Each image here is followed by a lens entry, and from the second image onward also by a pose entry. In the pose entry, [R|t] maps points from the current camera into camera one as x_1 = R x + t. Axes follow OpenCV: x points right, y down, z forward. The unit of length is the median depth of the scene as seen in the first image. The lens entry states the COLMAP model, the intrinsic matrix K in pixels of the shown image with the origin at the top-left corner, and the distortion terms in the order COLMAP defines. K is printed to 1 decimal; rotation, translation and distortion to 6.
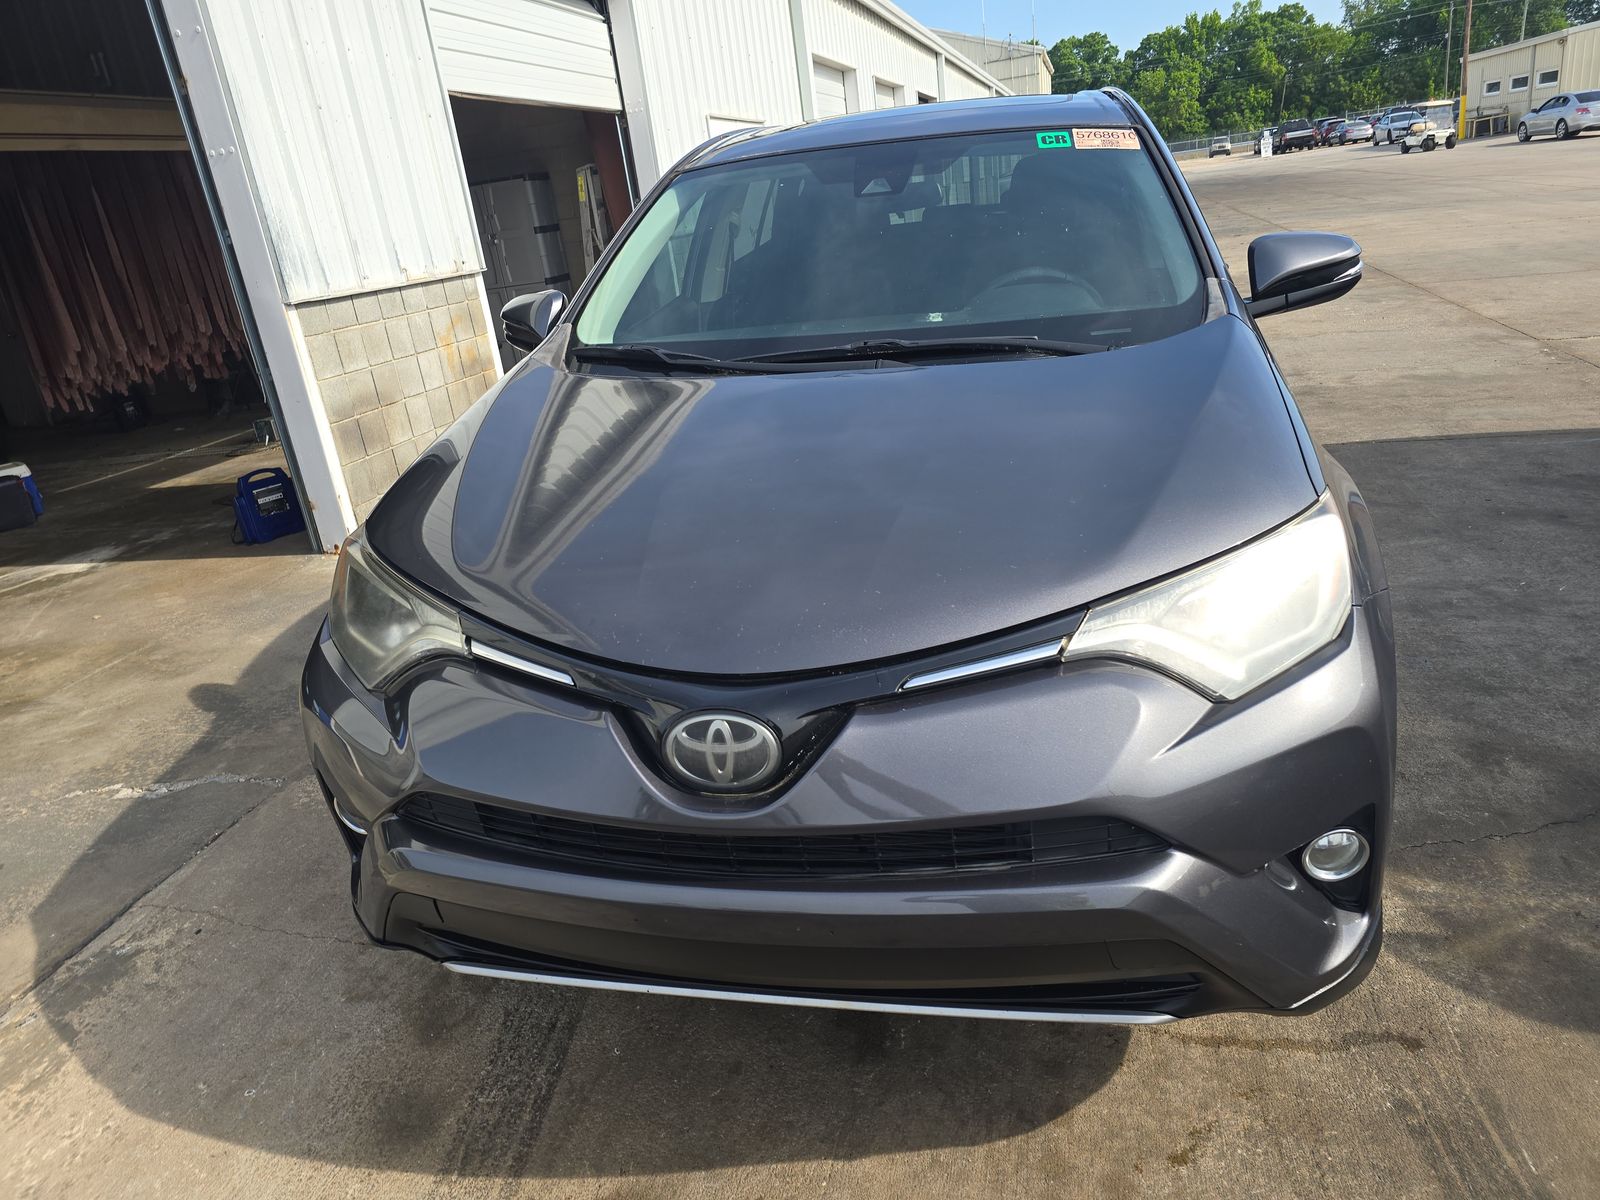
lens RADIAL K [[1098.8, 0, 800.0], [0, 1098.8, 600.0], [0, 0, 1]] dist [0.012190, -0.006736]
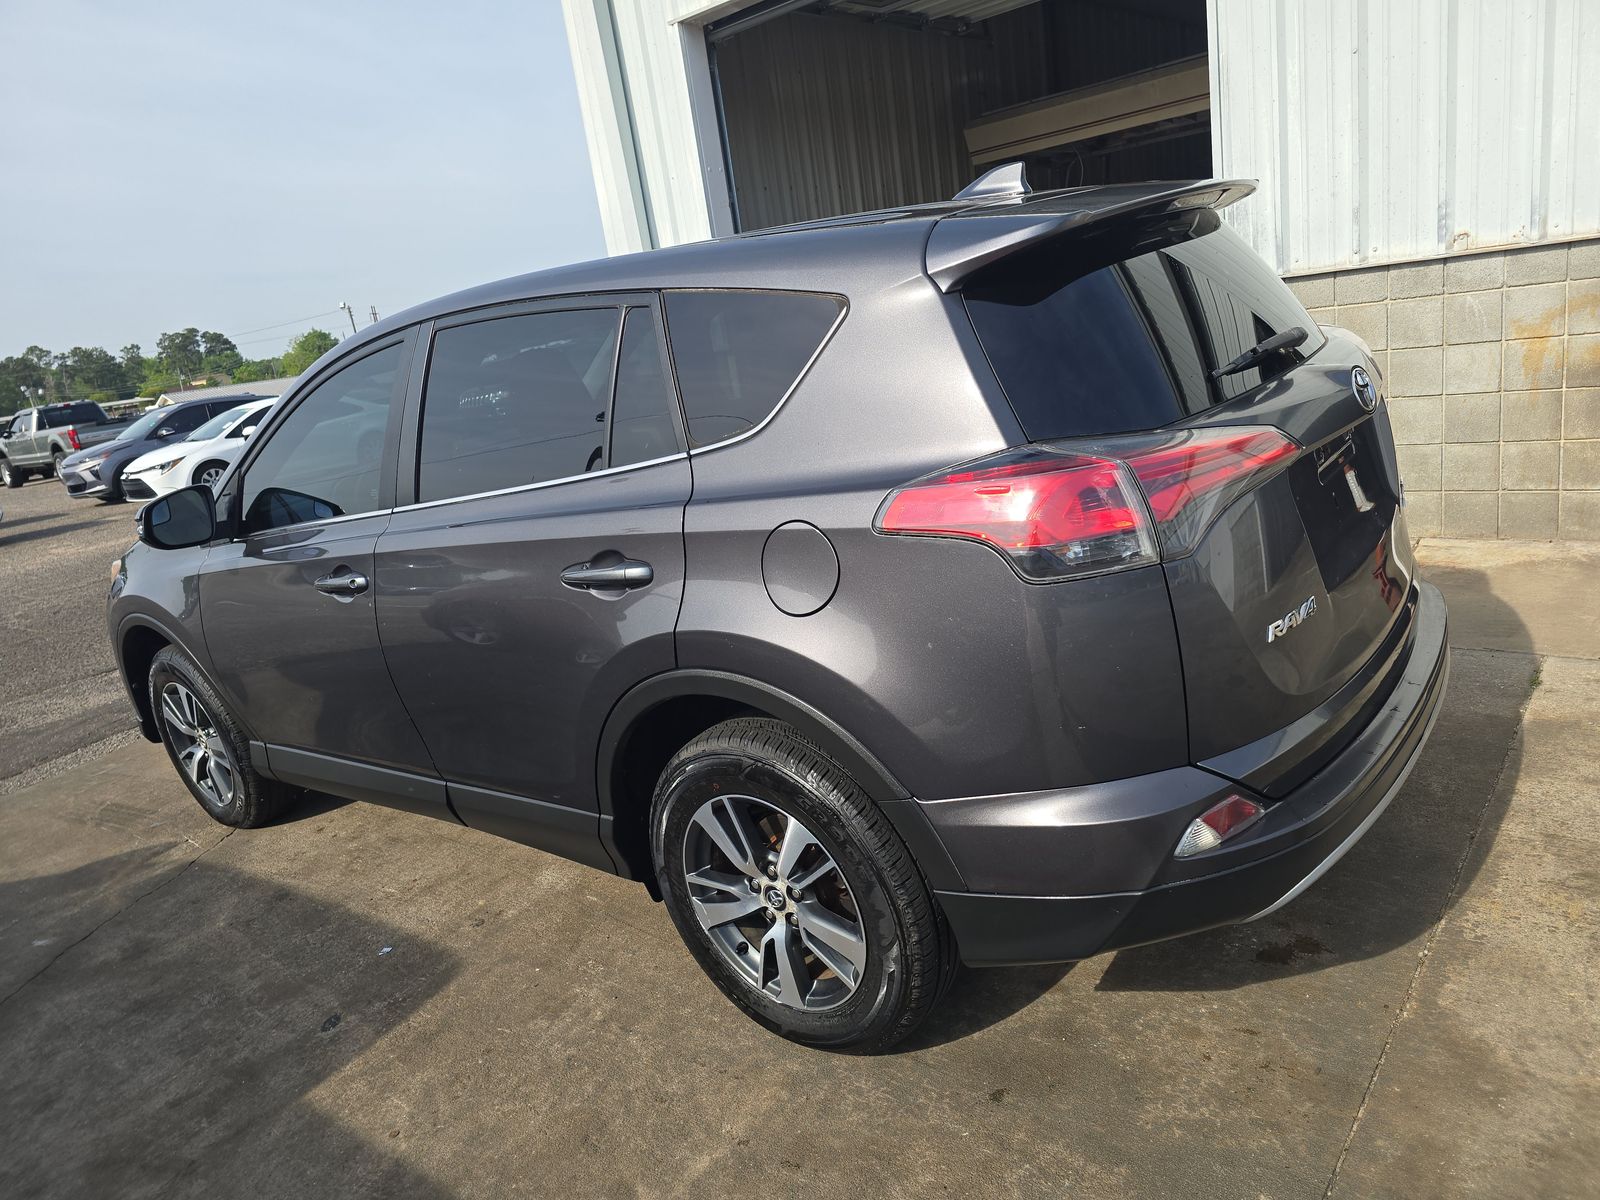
lens RADIAL K [[1098.8, 0, 800.0], [0, 1098.8, 600.0], [0, 0, 1]] dist [0.012190, -0.006736]
pose [[-0.418751, 0.414532, -0.807967, 1.196486], [-0.113274, 0.858940, 0.499391, -0.917544], [0.901009, 0.300642, -0.312726, 2.021862]]
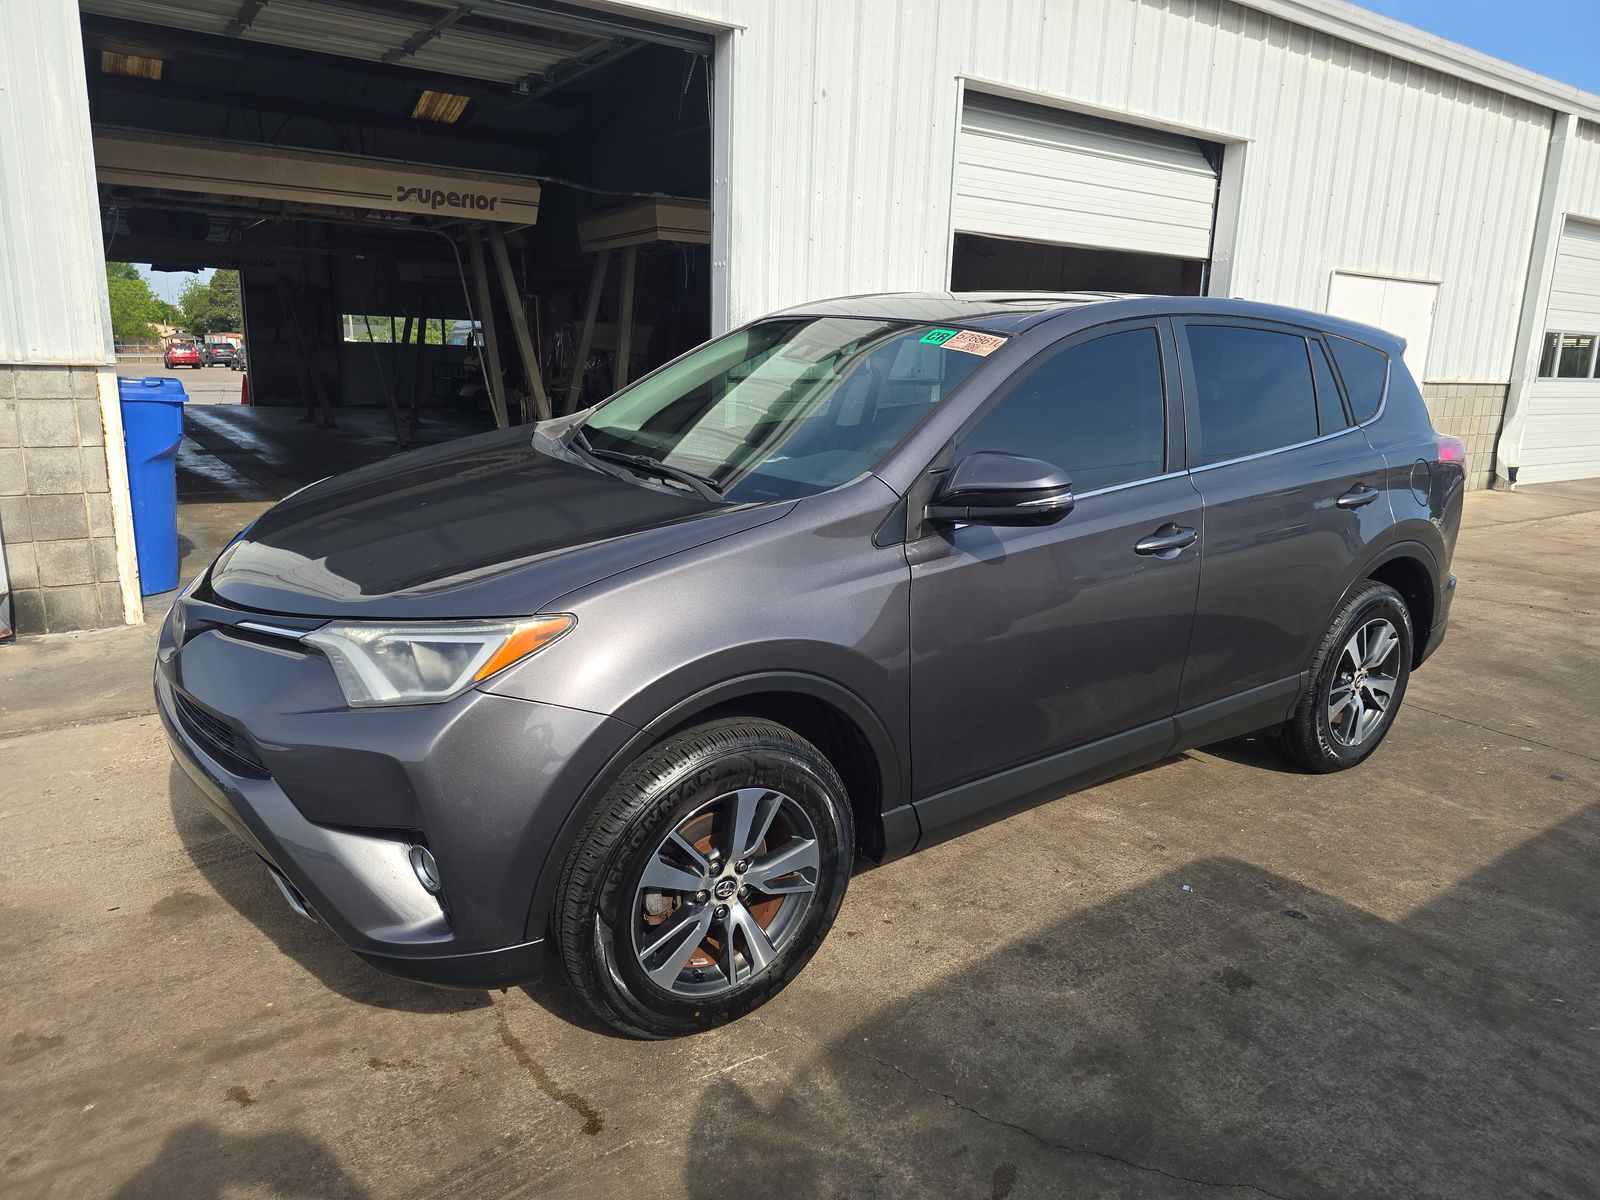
lens RADIAL K [[1089.6, 0, 804.1], [0, 1089.6, 589.2], [0, 0, 1]] dist [0.007810, -0.000958]
pose [[0.738237, 0.291569, -0.608271, 0.923001], [-0.348025, 0.937102, 0.026805, -0.167971], [0.577828, 0.191905, 0.793277, 0.093655]]
